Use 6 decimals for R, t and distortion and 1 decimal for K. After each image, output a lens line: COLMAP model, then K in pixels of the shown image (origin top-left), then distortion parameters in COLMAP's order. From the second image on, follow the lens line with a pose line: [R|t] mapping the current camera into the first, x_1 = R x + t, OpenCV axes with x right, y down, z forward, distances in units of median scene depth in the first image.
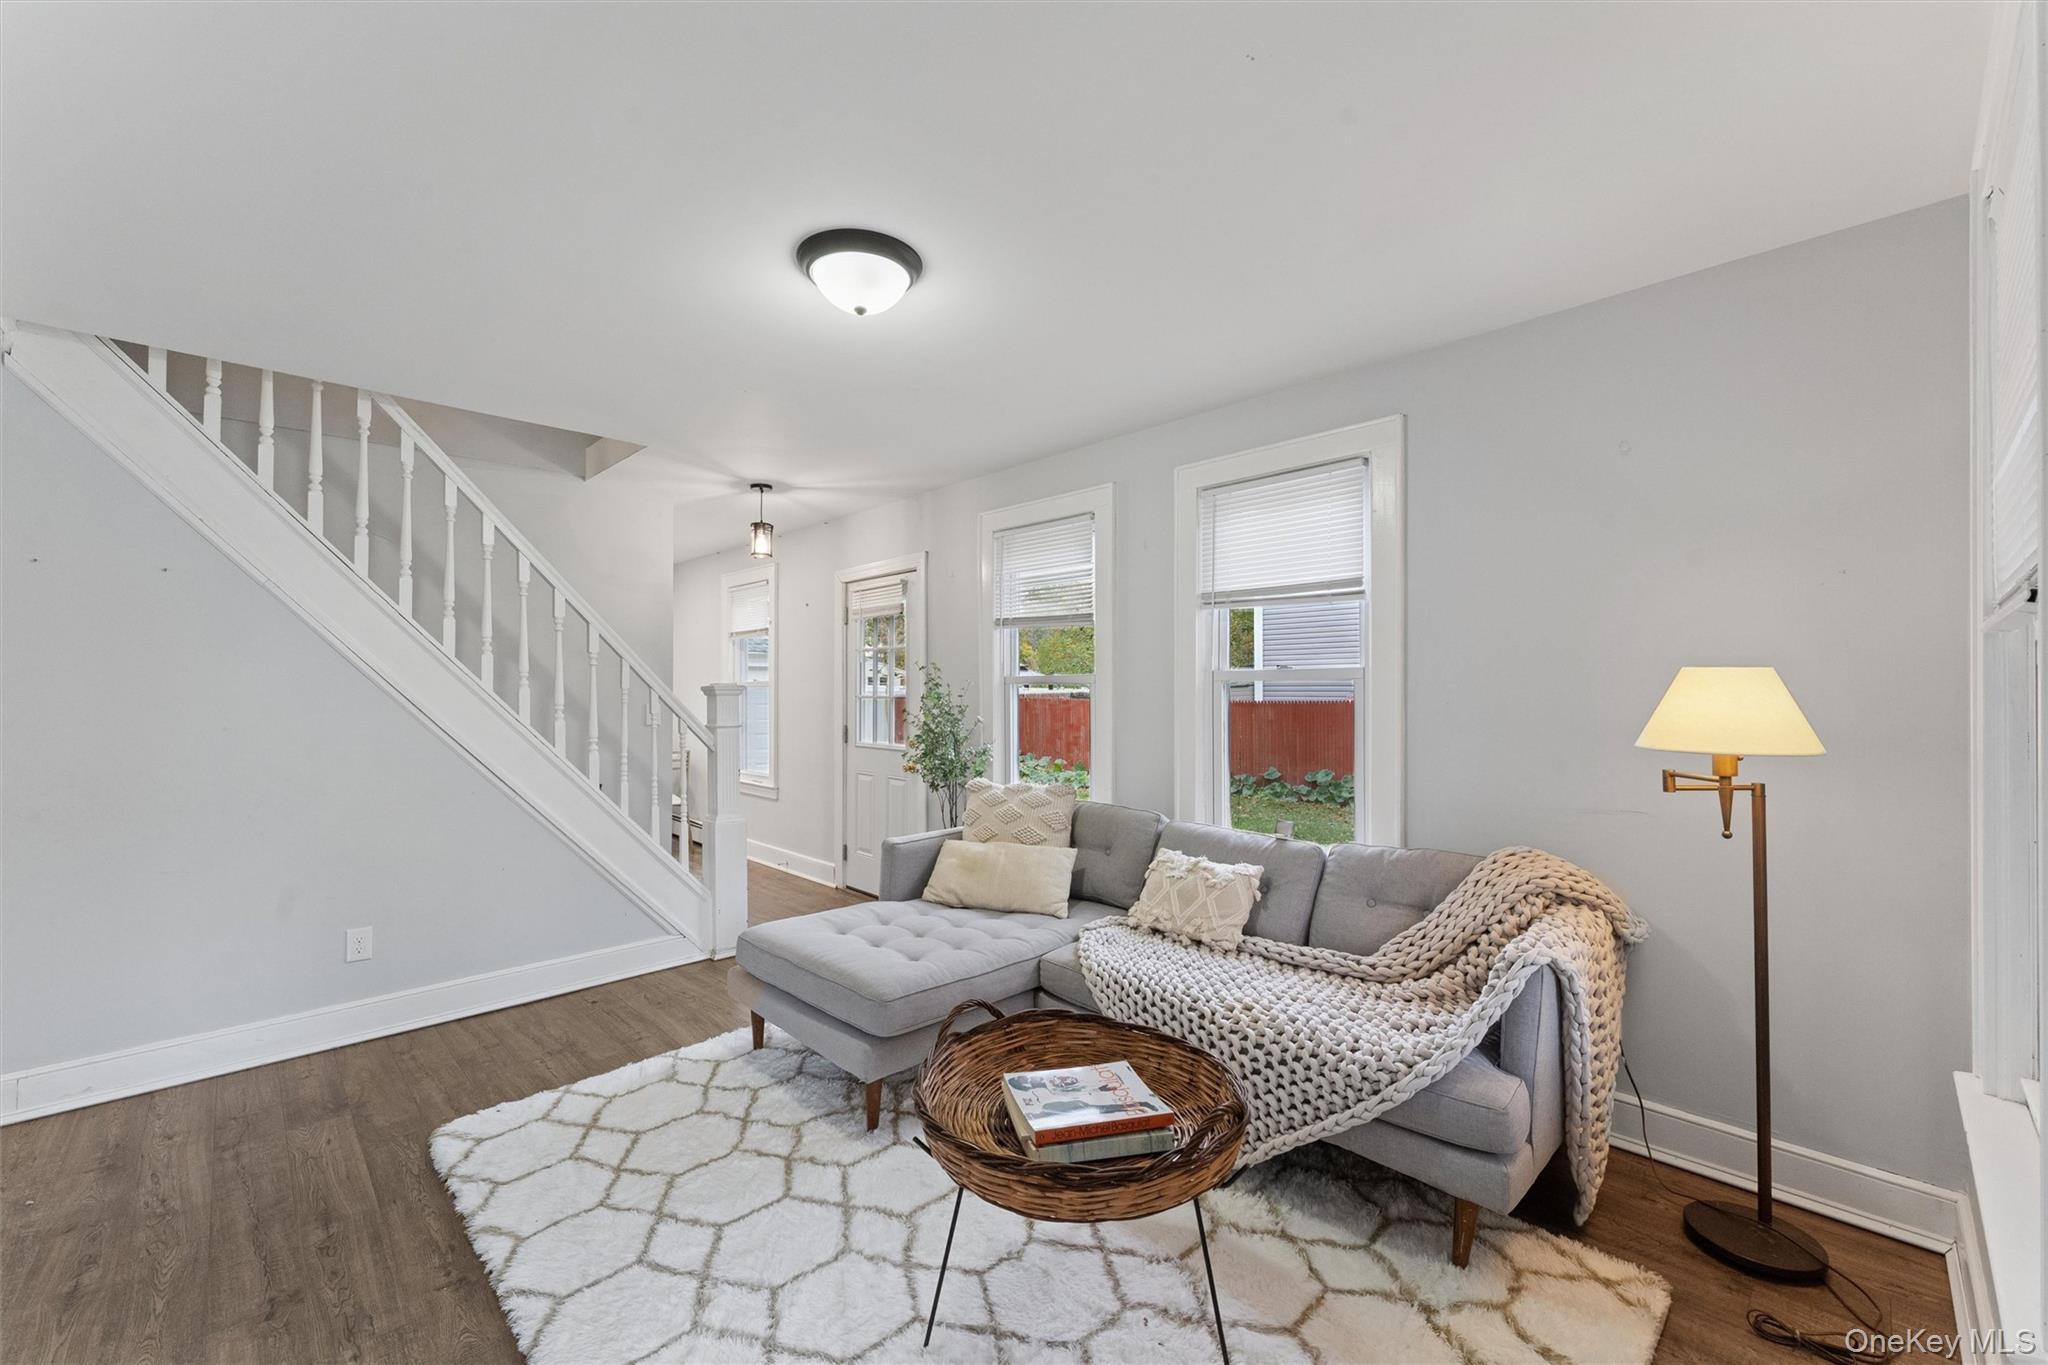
lens RADIAL K [[833.4, 0, 1006.0], [0, 833.4, 686.8], [0, 0, 1]] dist [0.000582, -0.000022]
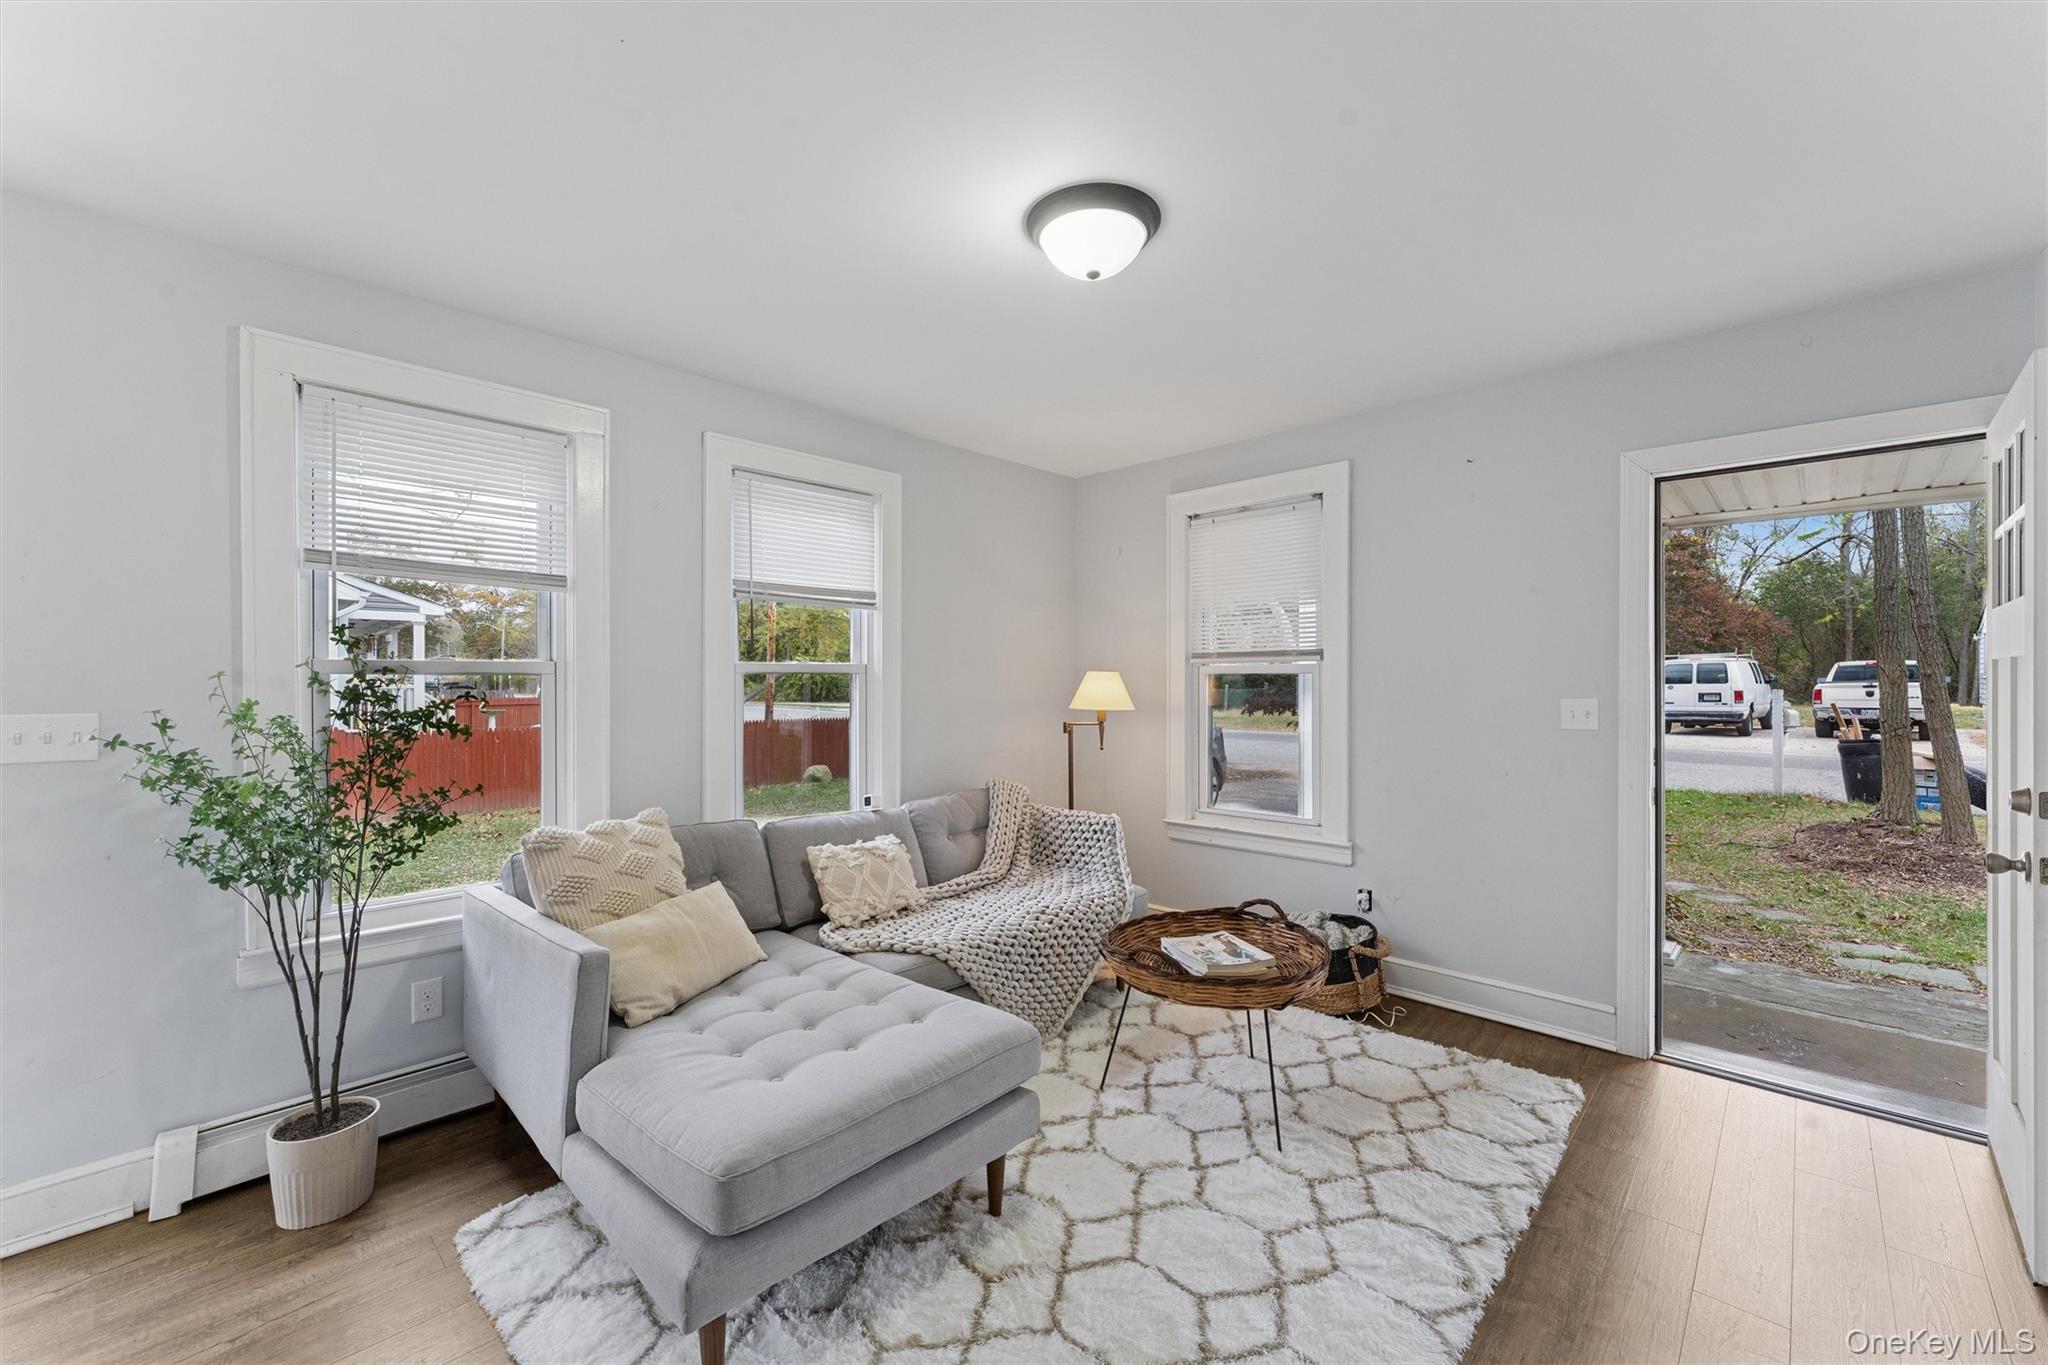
lens RADIAL K [[833.4, 0, 1006.0], [0, 833.4, 686.8], [0, 0, 1]] dist [0.000582, -0.000022]
pose [[-0.052689, -0.007636, 0.998582, -0.911870], [-0.002520, 0.999969, 0.007514, 0.000260], [-0.998608, -0.002121, -0.052707, 0.951854]]
